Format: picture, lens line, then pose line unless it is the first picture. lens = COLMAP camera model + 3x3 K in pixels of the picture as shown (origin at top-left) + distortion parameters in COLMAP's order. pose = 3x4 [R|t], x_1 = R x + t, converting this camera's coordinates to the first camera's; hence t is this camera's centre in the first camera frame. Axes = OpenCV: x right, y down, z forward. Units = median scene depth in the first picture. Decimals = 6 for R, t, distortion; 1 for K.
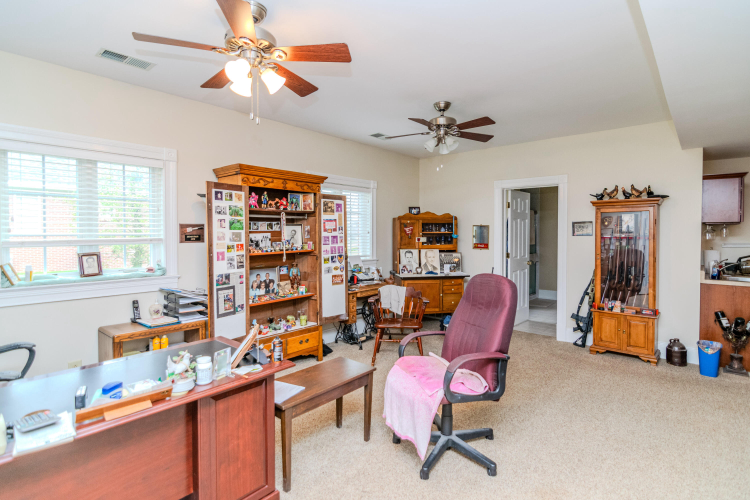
lens RADIAL K [[378.8, 0, 374.7], [0, 378.8, 245.1], [0, 0, 1]] dist [0.028590, 0.000251]
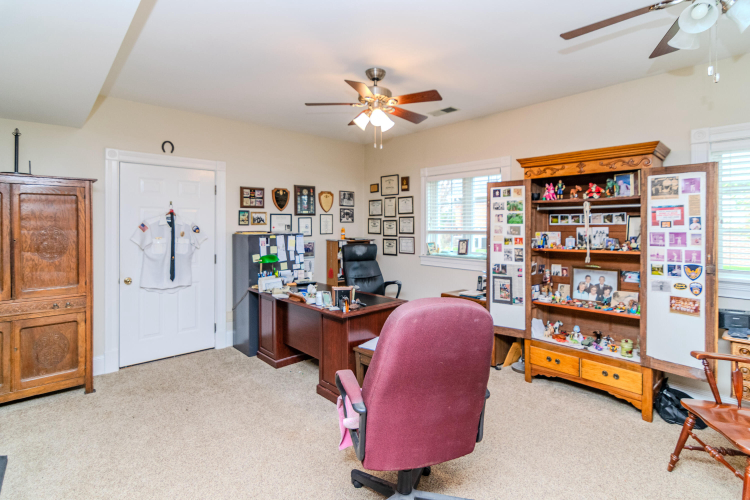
lens RADIAL K [[379.2, 0, 379.0], [0, 379.2, 229.5], [0, 0, 1]] dist [-0.001945, -0.000023]
pose [[-0.114217, 0.011357, -0.993391, 0.576734], [-0.035011, 0.999267, 0.015450, -0.022462], [0.992839, 0.036544, -0.113735, 0.615824]]
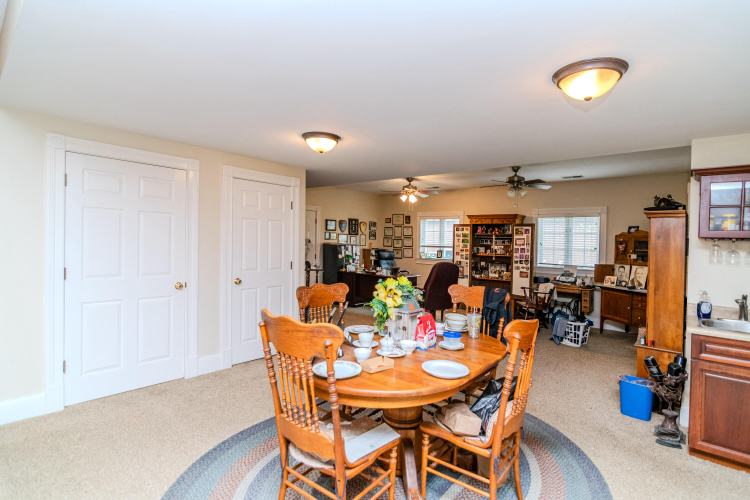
lens RADIAL K [[379.2, 0, 373.5], [0, 379.2, 238.0], [0, 0, 1]] dist [-0.001945, -0.000023]
pose [[-0.005416, -0.009526, -0.999940, 1.639516], [-0.066329, 0.997756, -0.009146, -0.010559], [0.997783, 0.066275, -0.006035, 0.362631]]
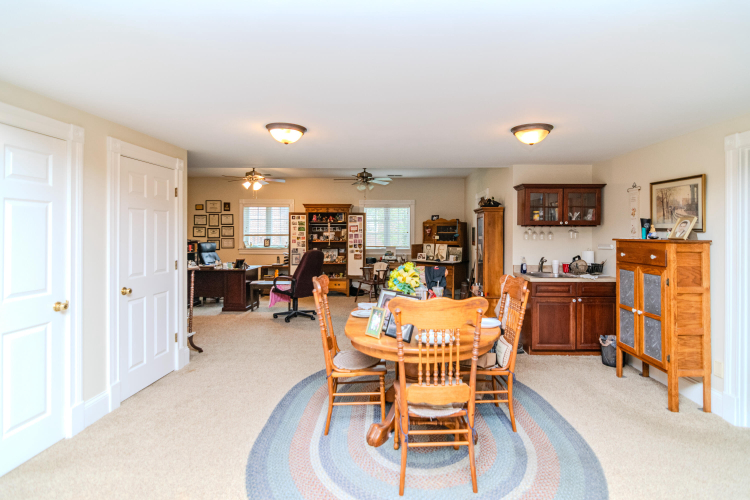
lens RADIAL K [[379.2, 0, 408.3], [0, 379.2, 222.4], [0, 0, 1]] dist [-0.001945, -0.000023]
pose [[0.653236, -0.015784, -0.756990, 1.591404], [-0.029463, 0.998496, -0.046244, -0.001739], [0.756581, 0.052511, 0.651788, -0.063272]]
